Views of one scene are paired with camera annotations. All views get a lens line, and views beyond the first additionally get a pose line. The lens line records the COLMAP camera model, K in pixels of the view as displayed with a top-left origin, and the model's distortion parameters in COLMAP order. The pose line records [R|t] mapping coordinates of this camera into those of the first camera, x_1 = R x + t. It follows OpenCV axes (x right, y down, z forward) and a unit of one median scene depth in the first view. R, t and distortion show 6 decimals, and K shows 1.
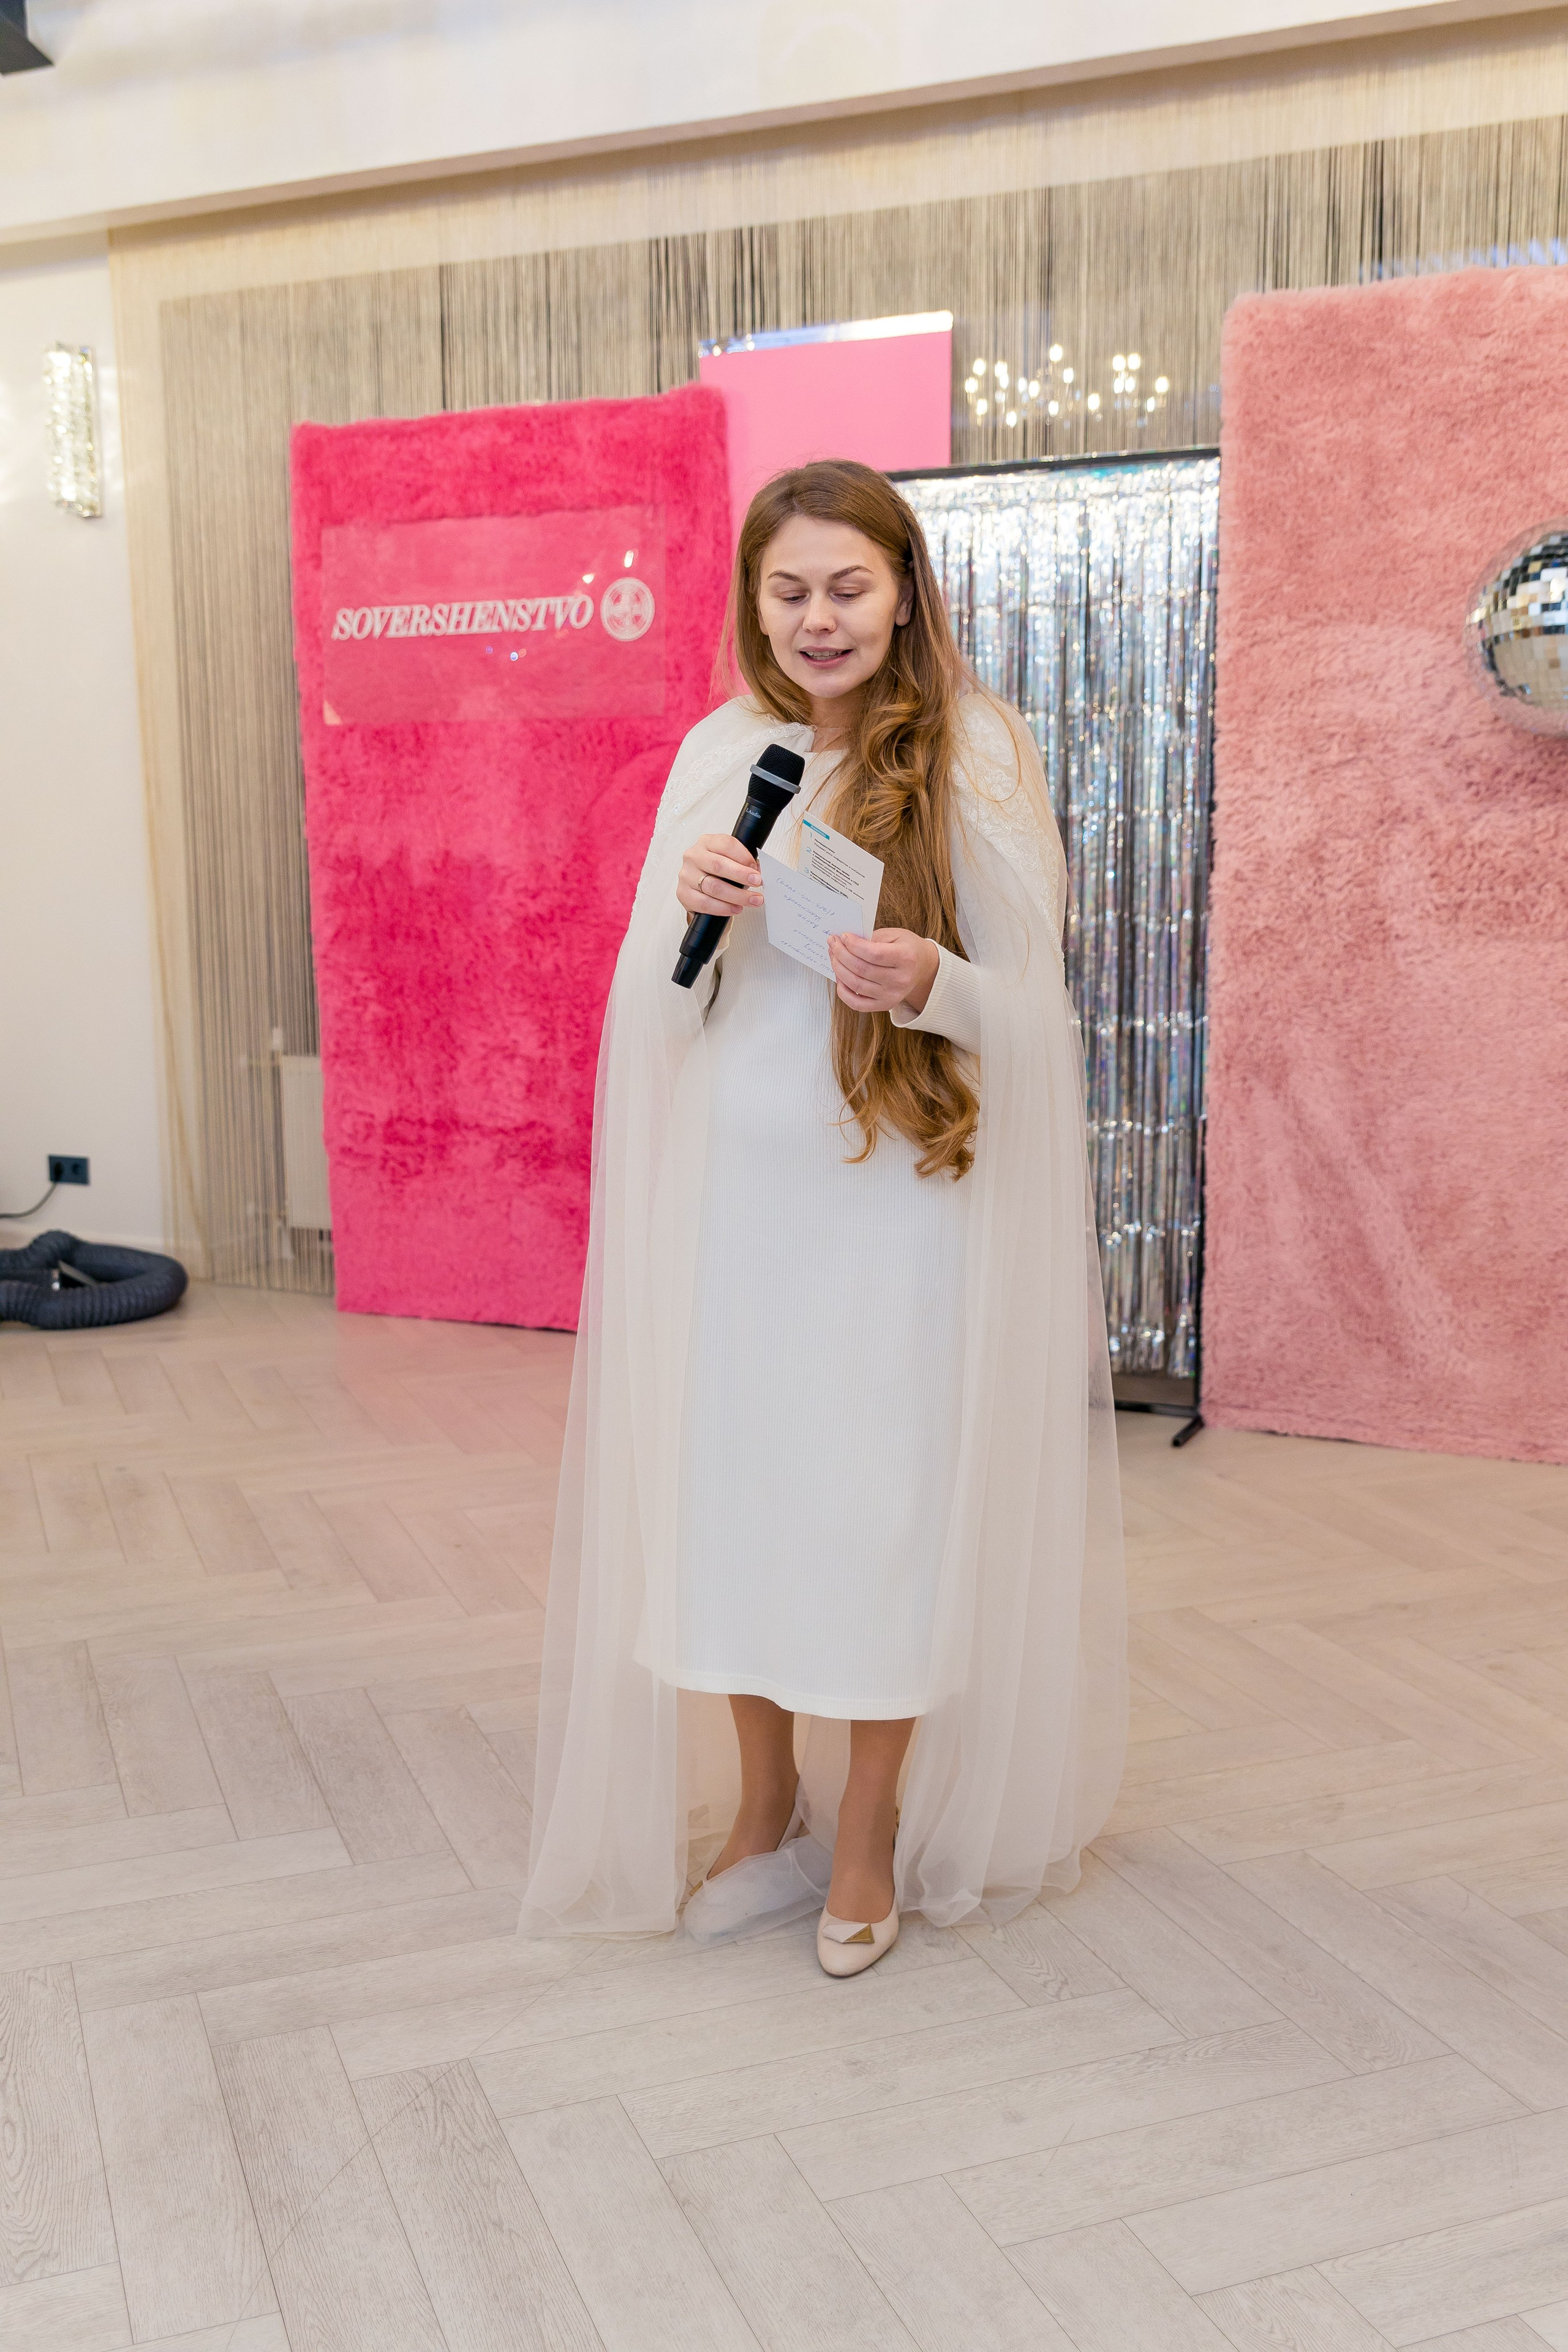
lens RADIAL K [[2325.5, 0, 784.0], [0, 2325.5, 1176.0], [0, 0, 1]] dist [0.017689, -0.026961]
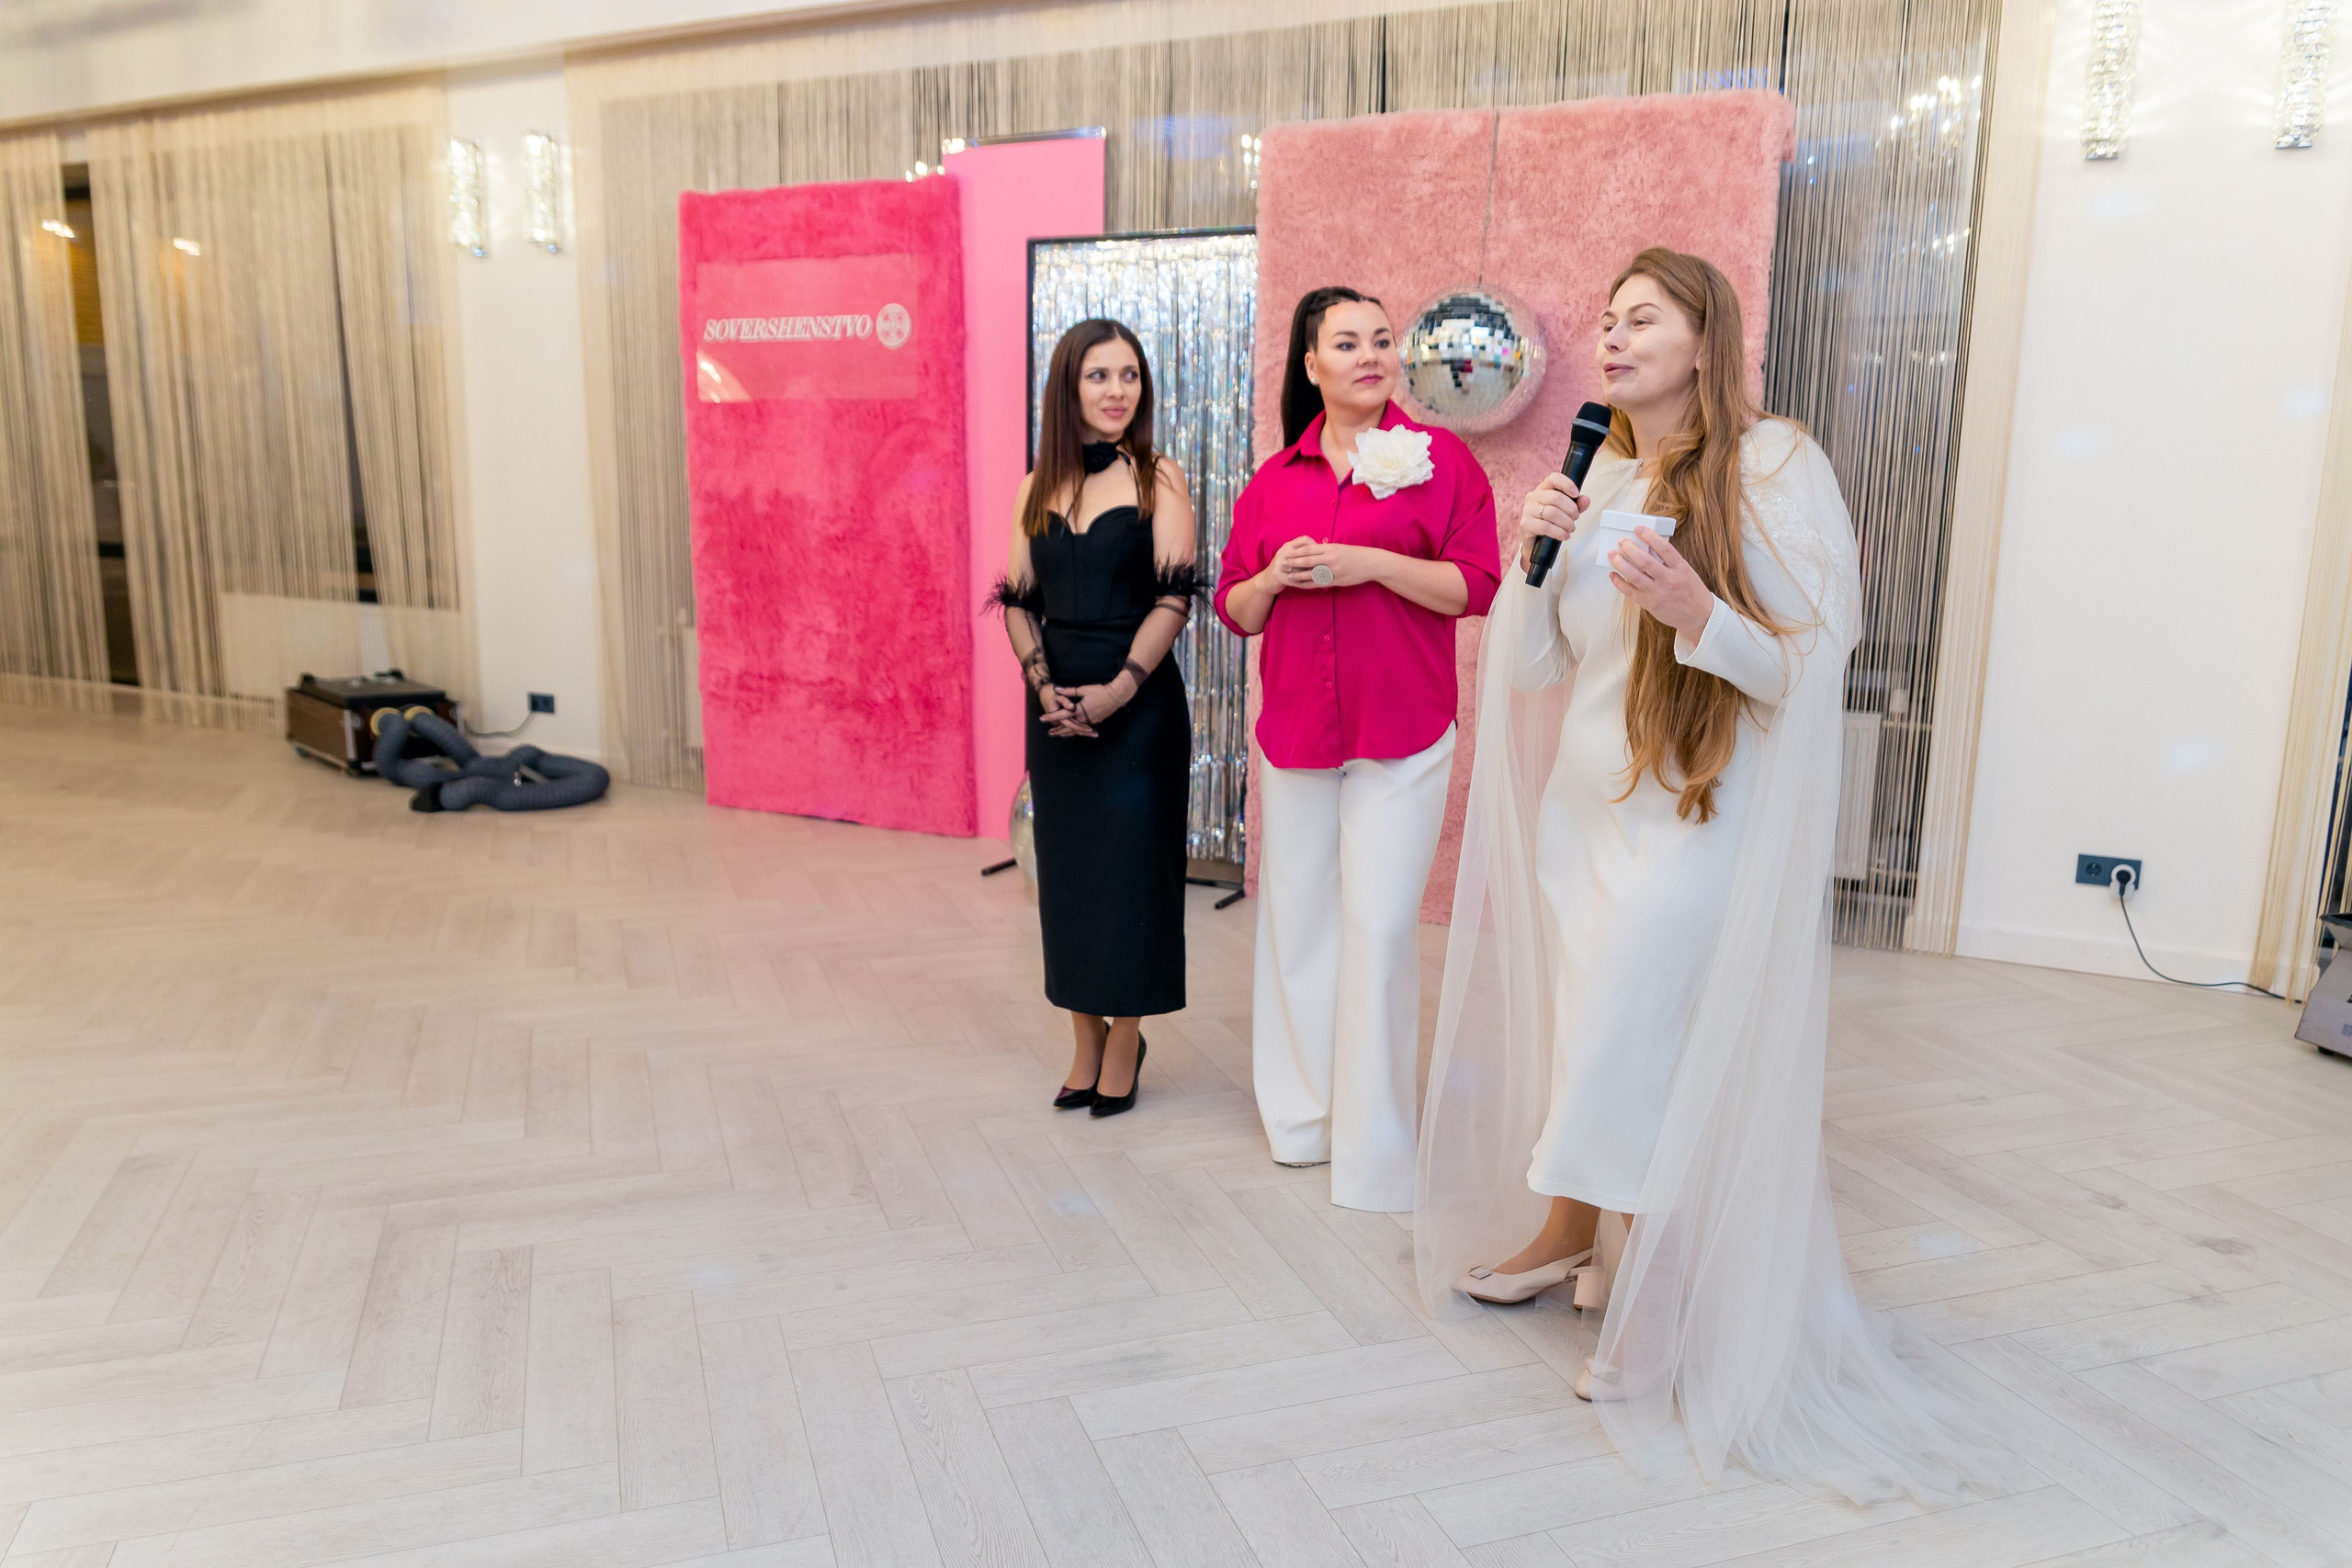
lens RADIAL K [[1732.2, 0, 1176.0], [0, 1732.2, 784.0], [0, 0, 1]] dist [-0.007484, 0.000233]
pose [[0.999261, 0.027848, -0.026499, 0.145691], [-0.026949, 0.999068, 0.033708, 0.000751], [0.027413, -0.032969, 0.999080, -0.082426]]
